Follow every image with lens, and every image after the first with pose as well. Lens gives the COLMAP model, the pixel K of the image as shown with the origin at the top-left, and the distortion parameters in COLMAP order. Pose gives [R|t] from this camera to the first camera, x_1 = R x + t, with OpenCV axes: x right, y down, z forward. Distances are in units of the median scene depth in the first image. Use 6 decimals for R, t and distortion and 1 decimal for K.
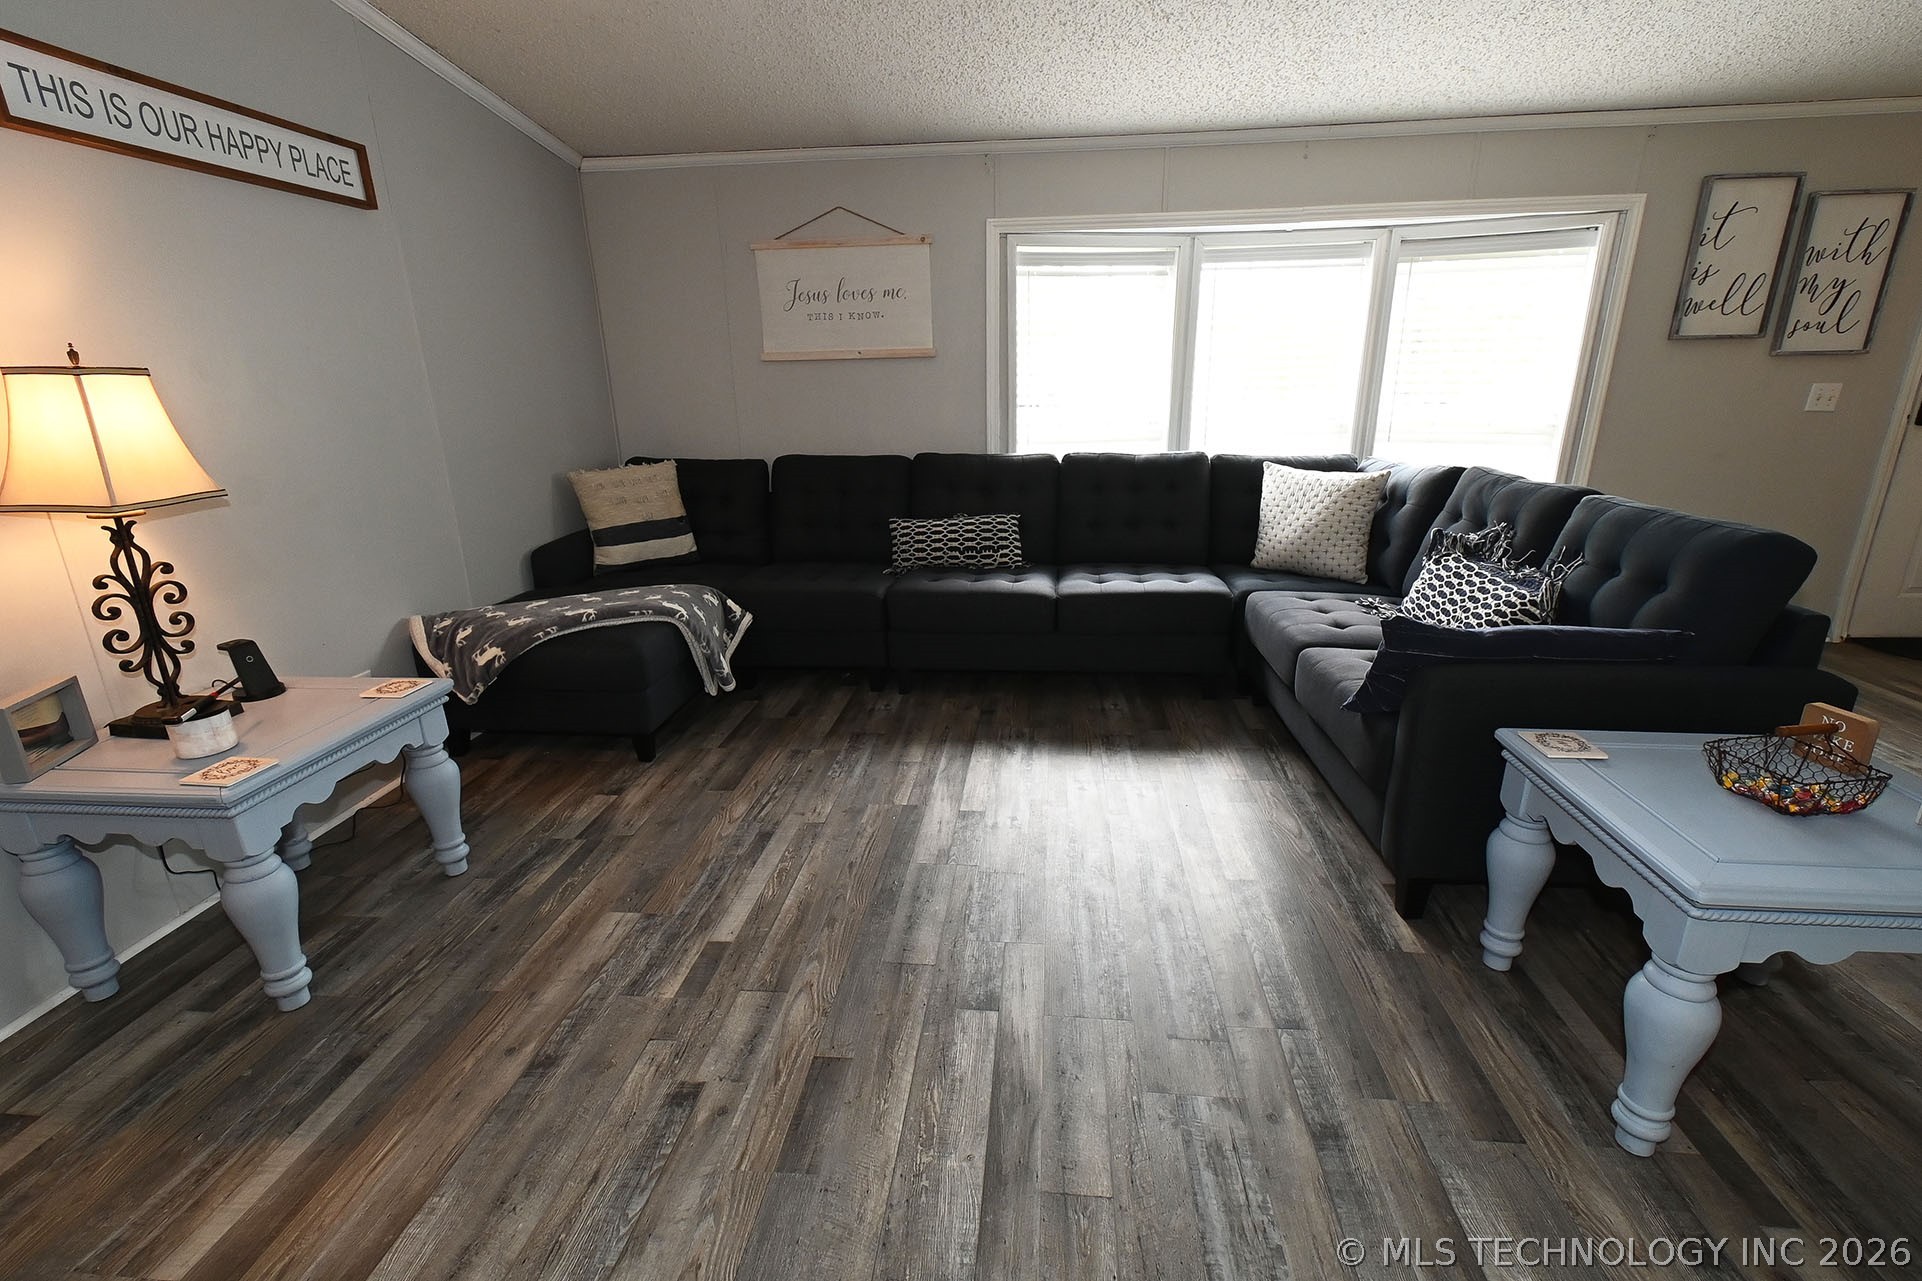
lens RADIAL K [[856.0, 0, 973.0], [0, 856.0, 639.0], [0, 0, 1]] dist [0.012363, -0.005477]
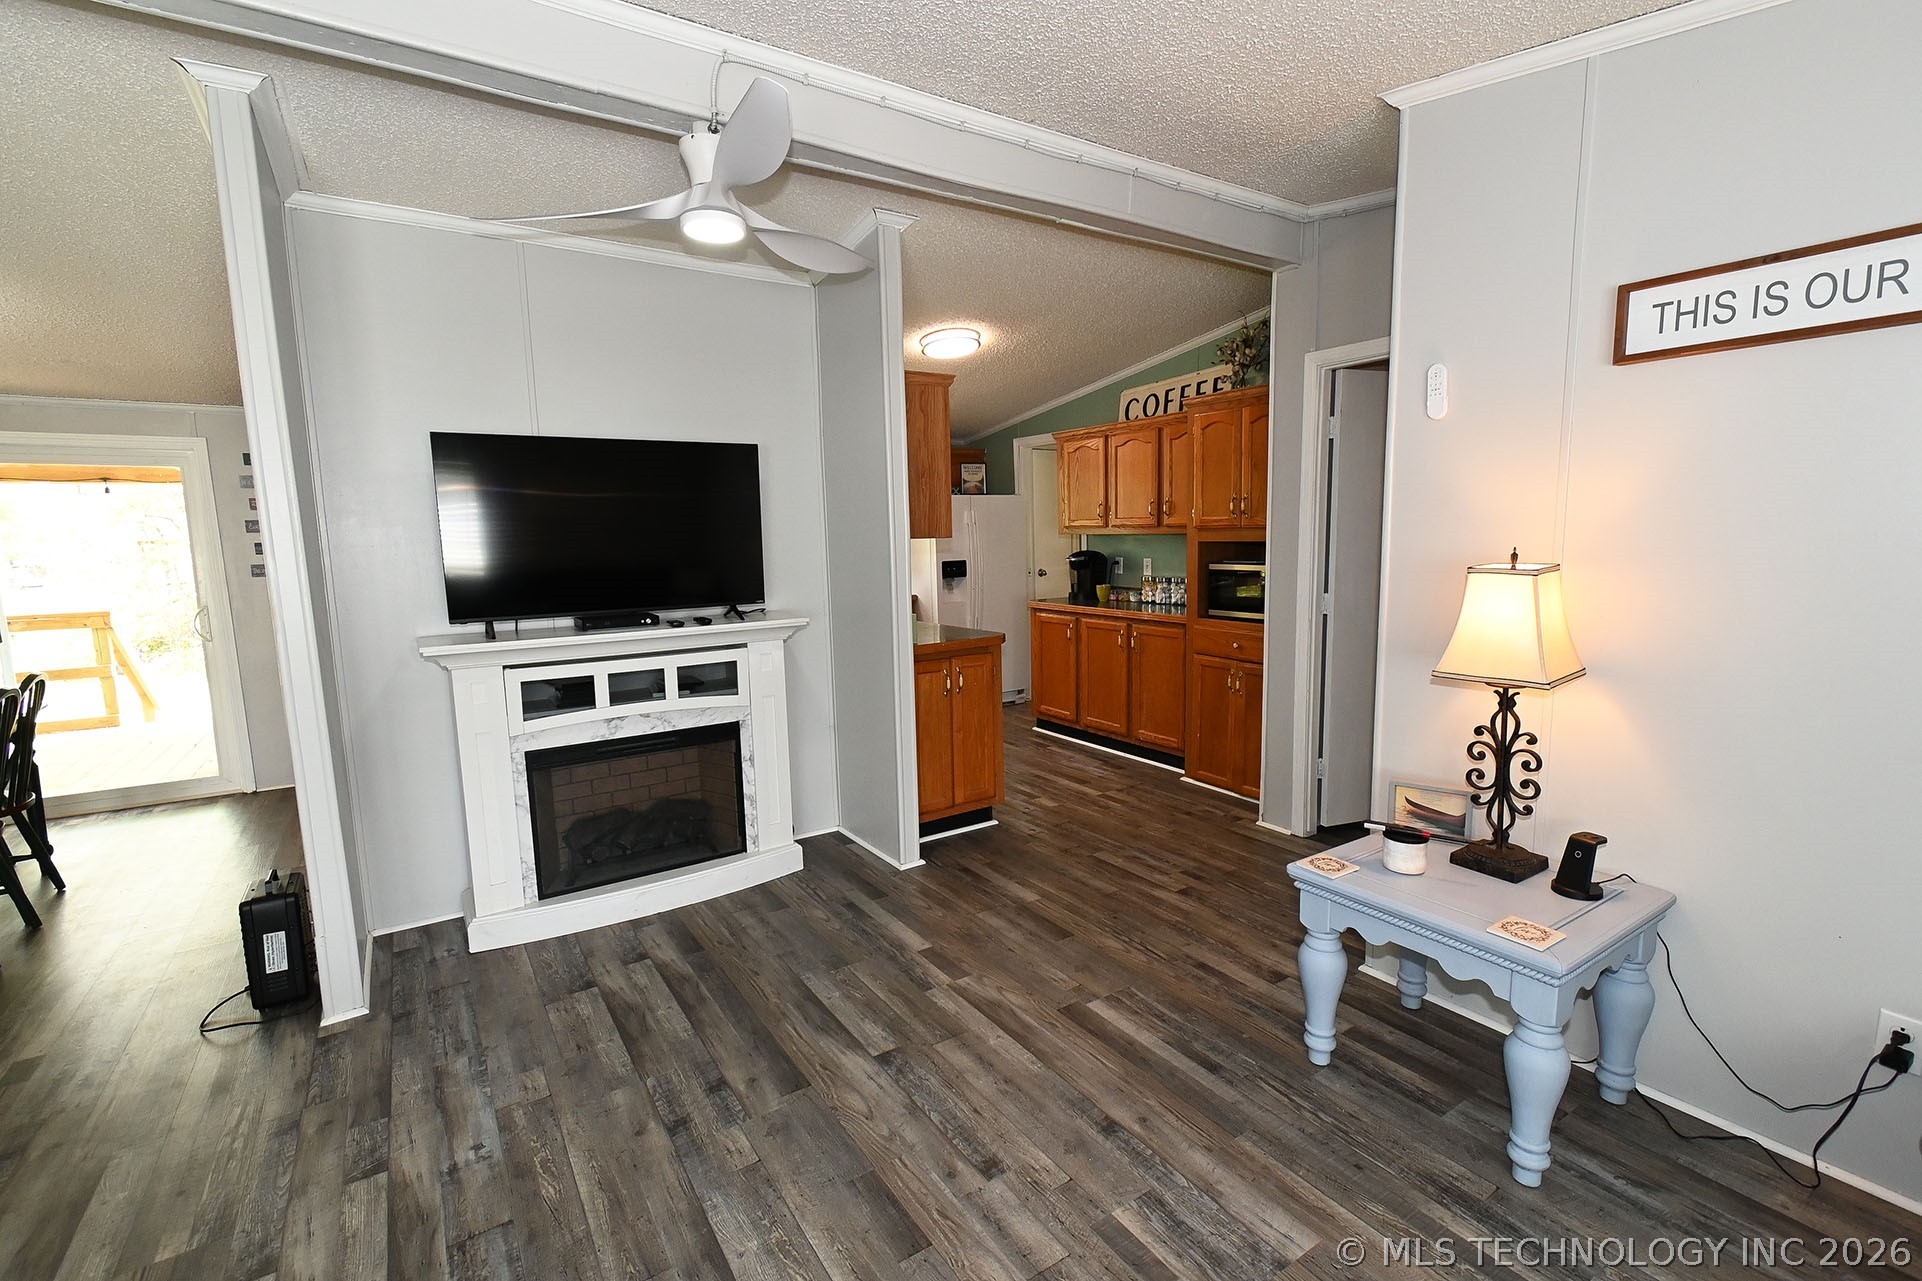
lens RADIAL K [[856.0, 0, 973.0], [0, 856.0, 639.0], [0, 0, 1]] dist [0.012363, -0.005477]
pose [[-0.774722, 0.112927, -0.622136, 0.220420], [-0.156171, 0.919265, 0.361334, -0.367852], [0.612712, 0.377093, -0.694540, 0.963080]]
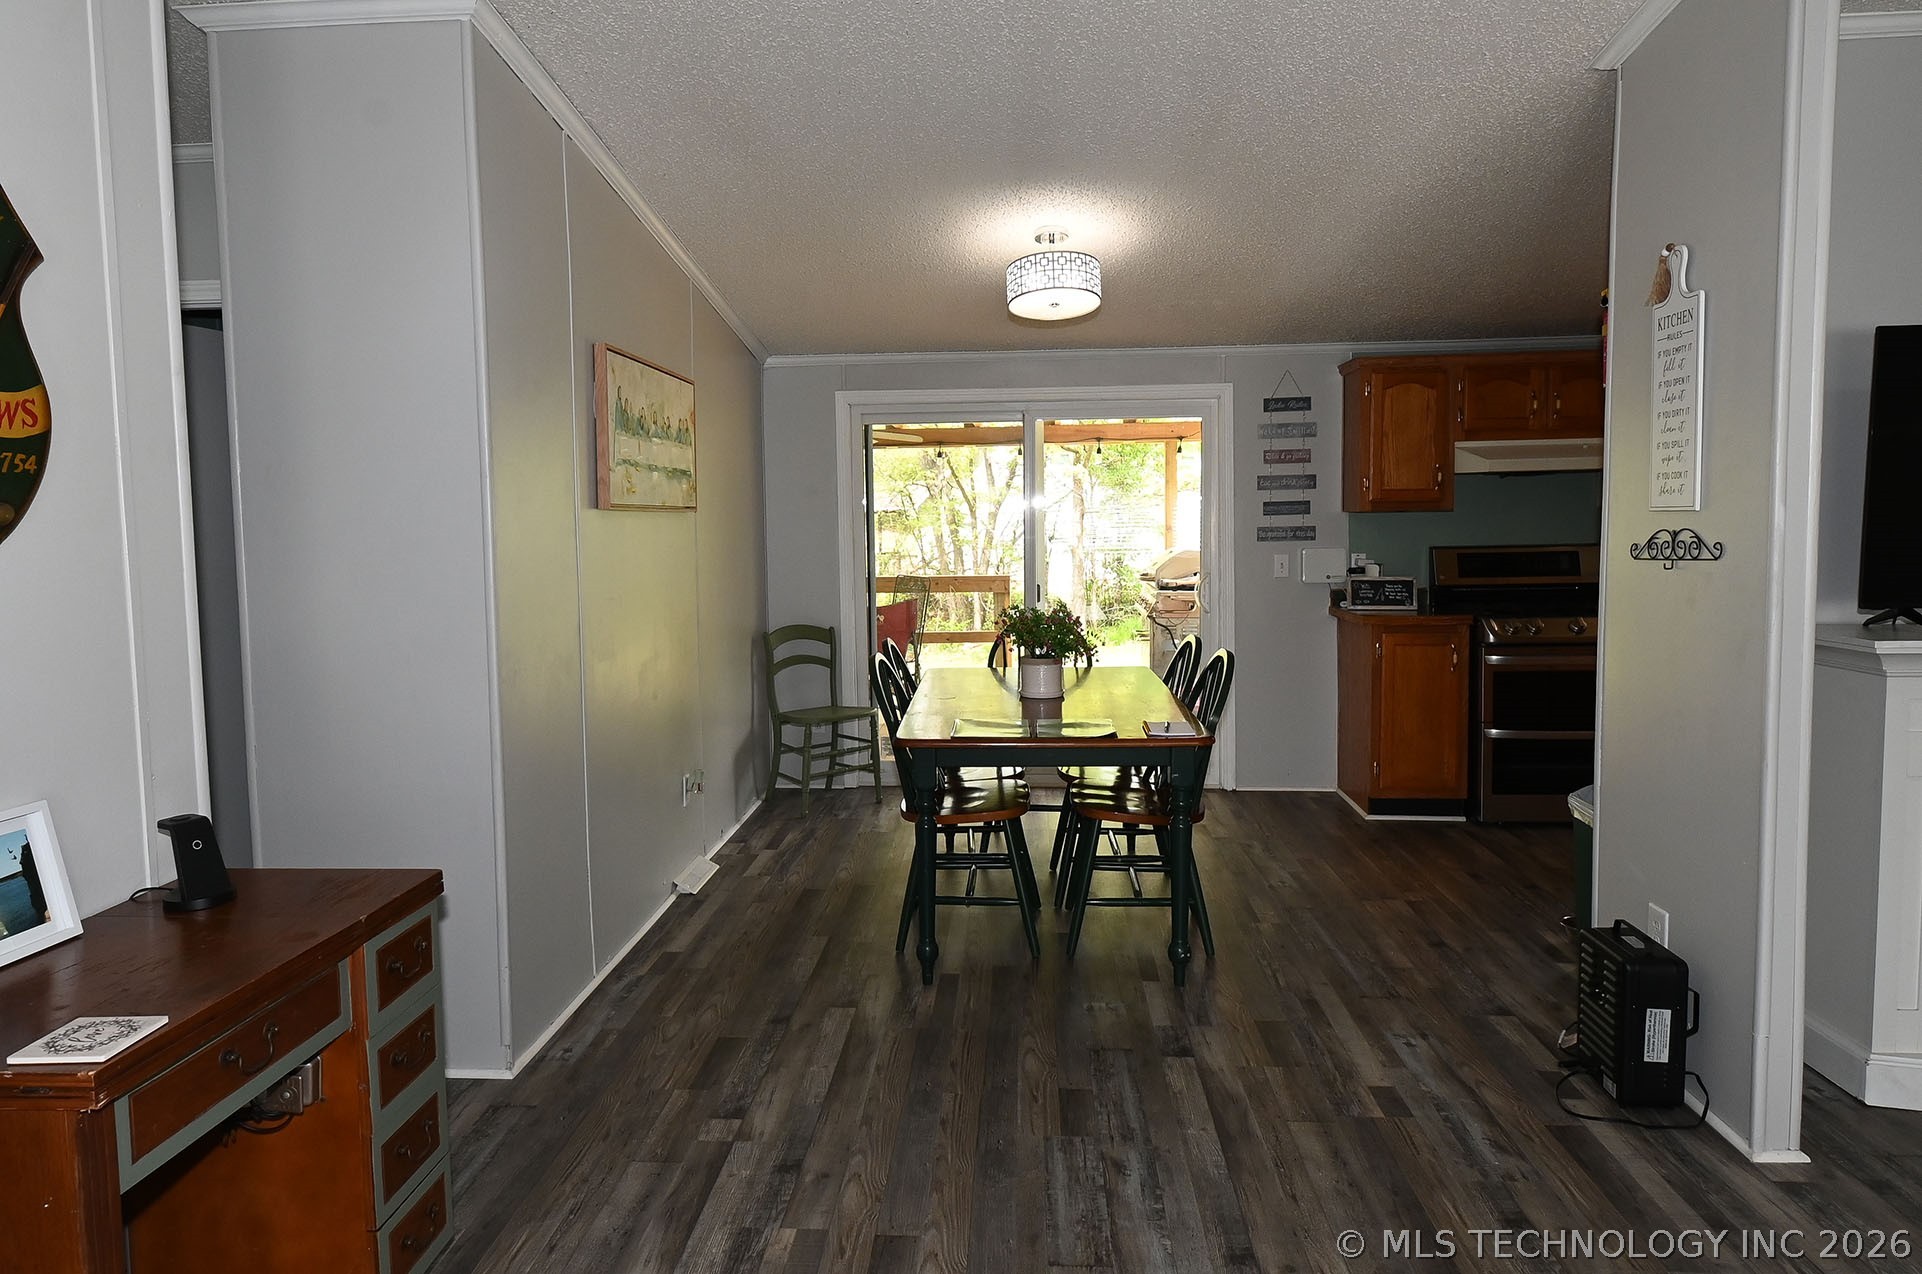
lens RADIAL K [[1148.0, 0, 935.5], [0, 1148.0, 605.7], [0, 0, 1]] dist [0.002451, 0.000258]
pose [[-0.999301, 0.035919, -0.010358, 0.909335], [0.029469, 0.927409, 0.372887, -0.275206], [0.023000, 0.372321, -0.927819, 0.668062]]
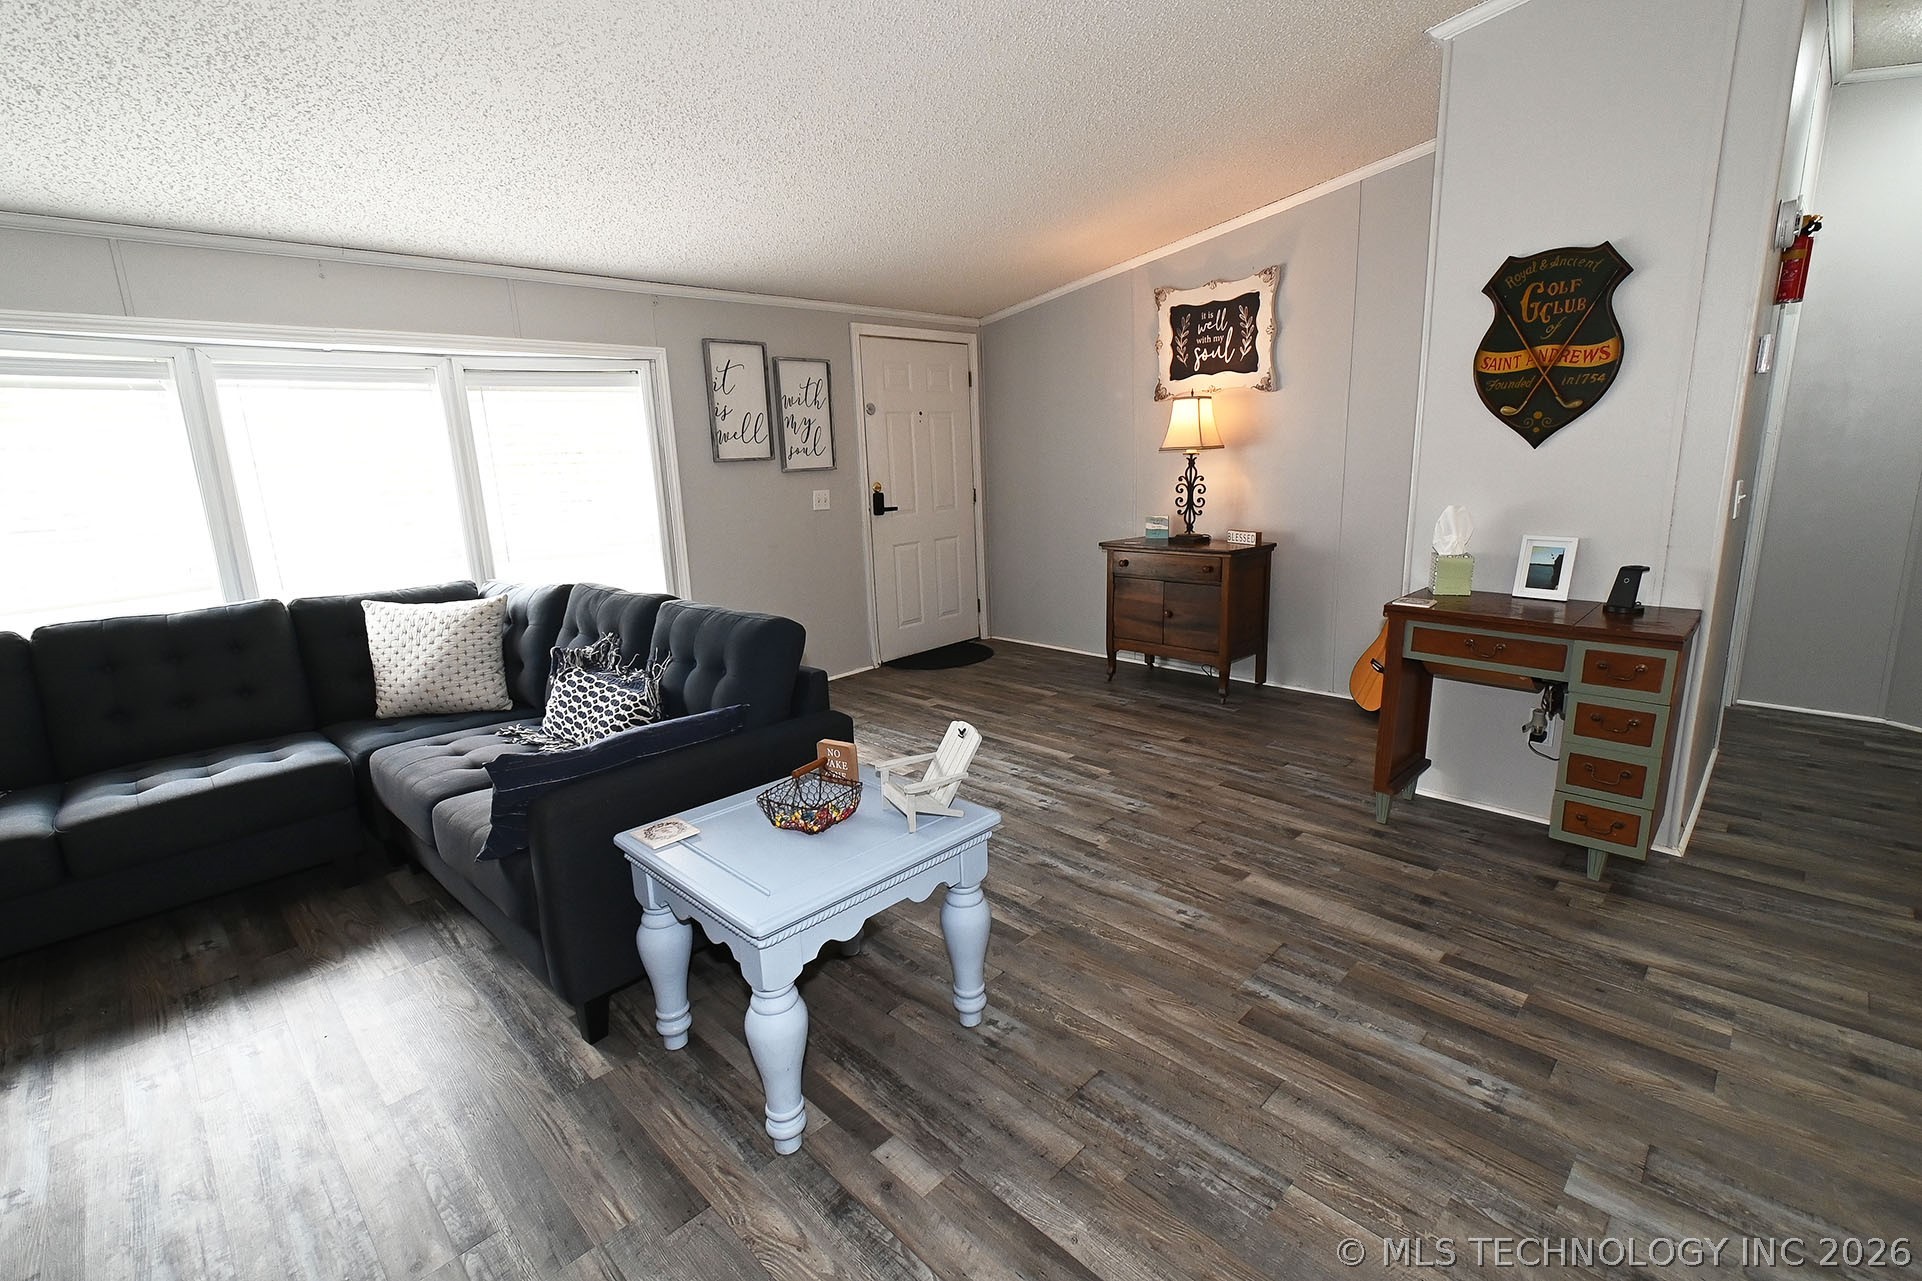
lens RADIAL K [[856.0, 0, 973.0], [0, 856.0, 639.0], [0, 0, 1]] dist [0.012363, -0.005477]
pose [[0.631799, -0.174497, 0.755236, 0.088121], [0.257911, 0.966140, 0.007469, -0.017841], [-0.730967, 0.190065, 0.655411, -0.054613]]
